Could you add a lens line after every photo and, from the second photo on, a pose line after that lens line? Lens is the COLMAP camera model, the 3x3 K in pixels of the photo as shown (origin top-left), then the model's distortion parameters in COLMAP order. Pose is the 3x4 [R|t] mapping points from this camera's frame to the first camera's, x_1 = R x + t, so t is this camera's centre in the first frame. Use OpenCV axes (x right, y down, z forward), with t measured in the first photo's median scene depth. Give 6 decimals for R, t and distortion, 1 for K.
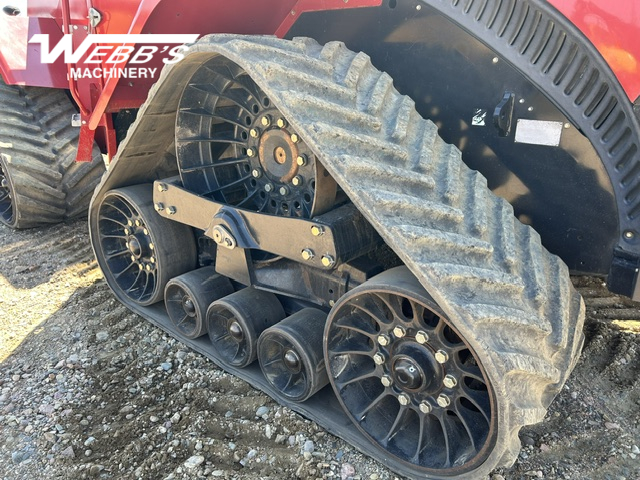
lens RADIAL K [[483.3, 0, 317.2], [0, 483.3, 235.0], [0, 0, 1]] dist [0.051101, -0.056416]
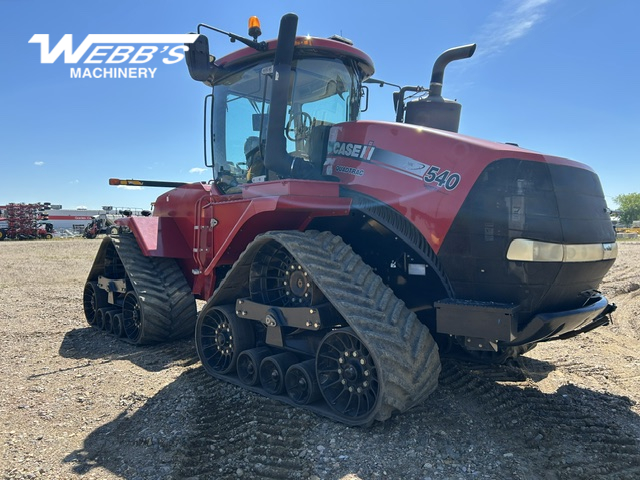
lens RADIAL K [[483.3, 0, 317.2], [0, 483.3, 235.0], [0, 0, 1]] dist [0.051101, -0.056416]
pose [[0.995858, -0.019606, -0.088786, 0.188022], [-0.011466, 0.941603, -0.336531, 0.339877], [0.090199, 0.336155, 0.937477, -1.011252]]
